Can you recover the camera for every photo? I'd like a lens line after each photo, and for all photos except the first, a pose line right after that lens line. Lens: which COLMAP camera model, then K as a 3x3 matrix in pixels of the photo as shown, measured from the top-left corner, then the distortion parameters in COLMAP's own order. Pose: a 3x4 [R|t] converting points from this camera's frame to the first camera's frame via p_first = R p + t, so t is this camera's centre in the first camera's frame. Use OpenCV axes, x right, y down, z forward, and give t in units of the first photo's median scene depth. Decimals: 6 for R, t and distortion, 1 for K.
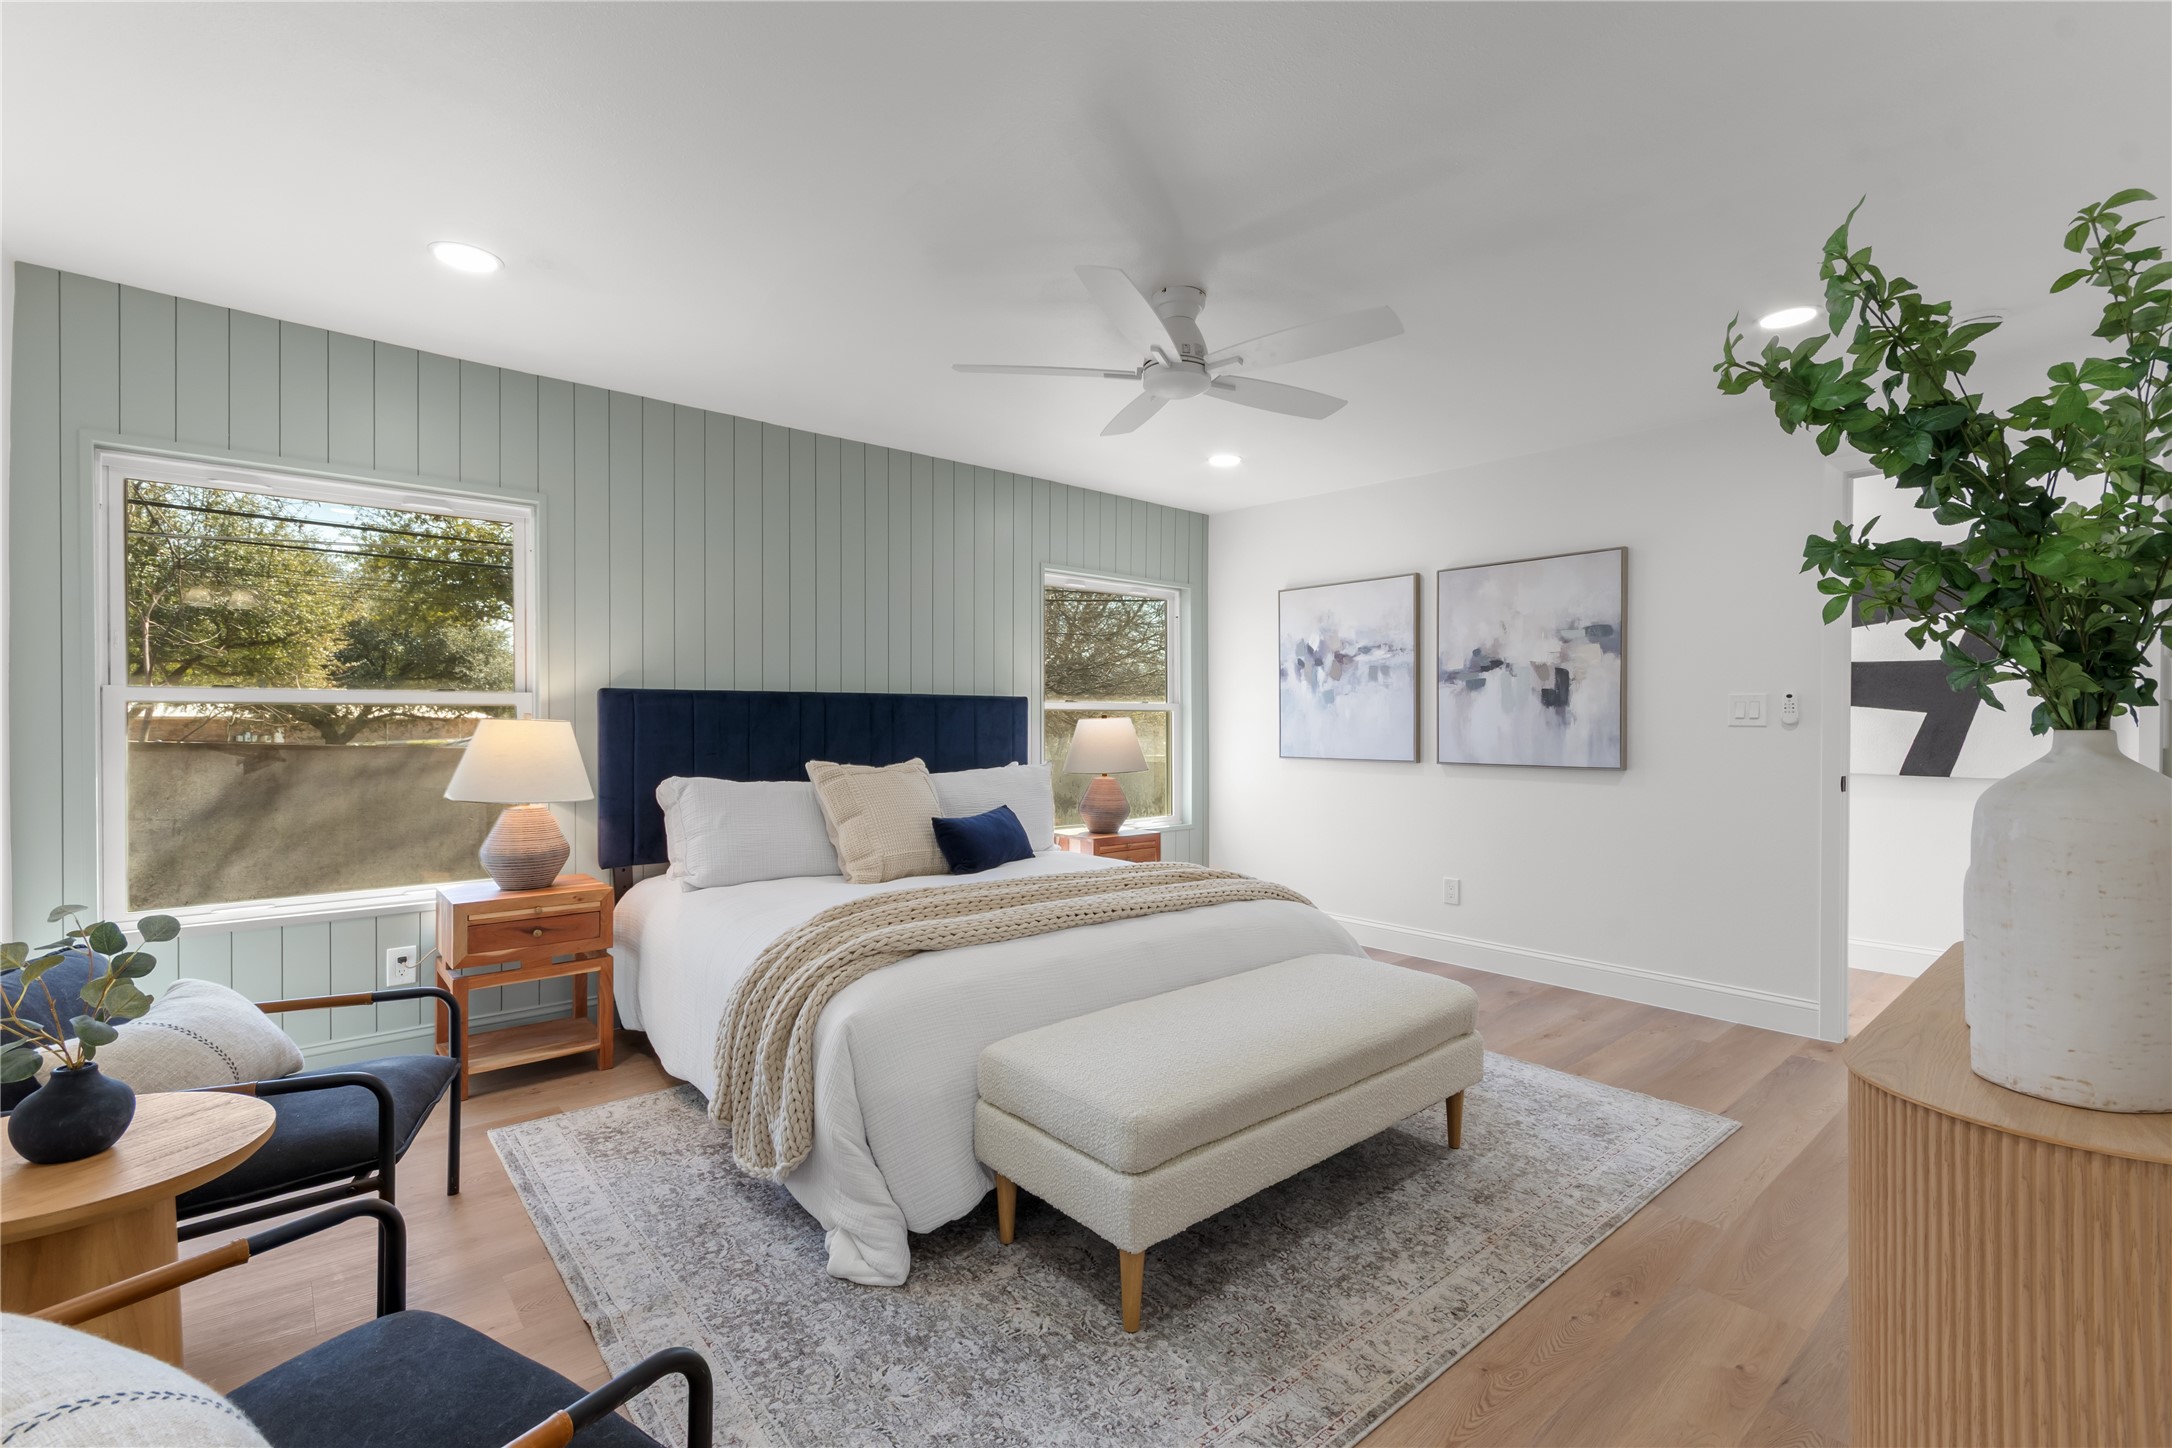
lens RADIAL K [[954.1, 0, 1086.0], [0, 954.1, 724.0], [0, 0, 1]] dist [0.002838, 0.000209]
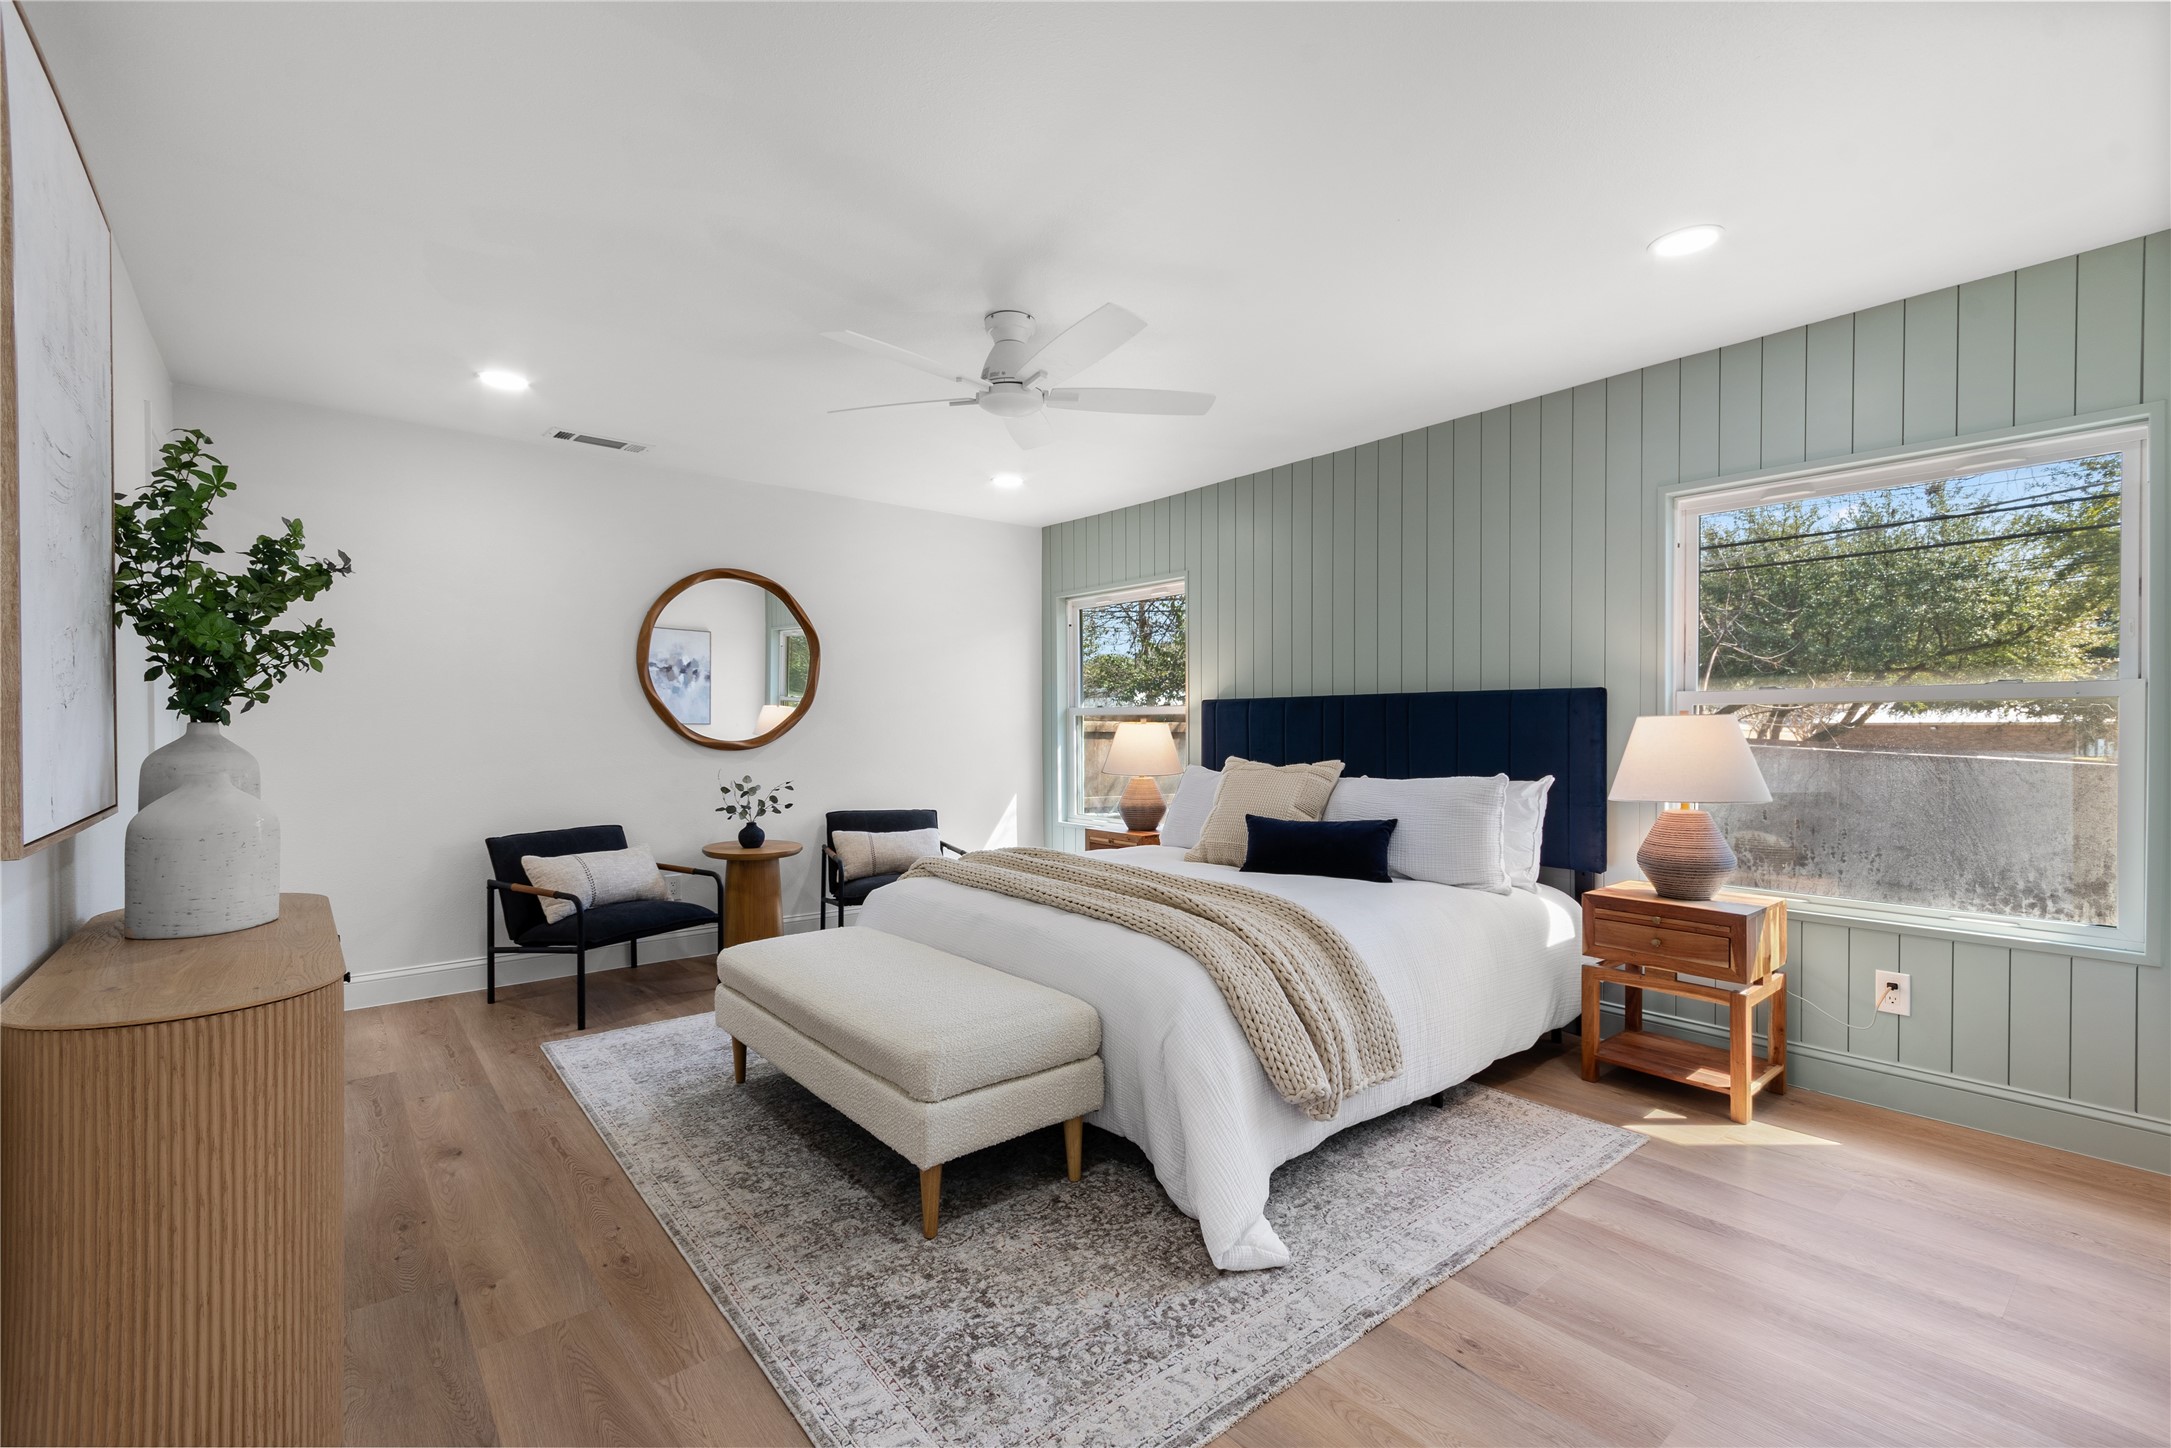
lens RADIAL K [[953.6, 0, 1085.5], [0, 953.6, 724.0], [0, 0, 1]] dist [0.002838, 0.000209]
pose [[-0.013392, -0.001282, -0.999909, 0.966866], [-0.012180, 0.999925, -0.001119, 0.003756], [0.999836, 0.012164, -0.013407, 0.916944]]
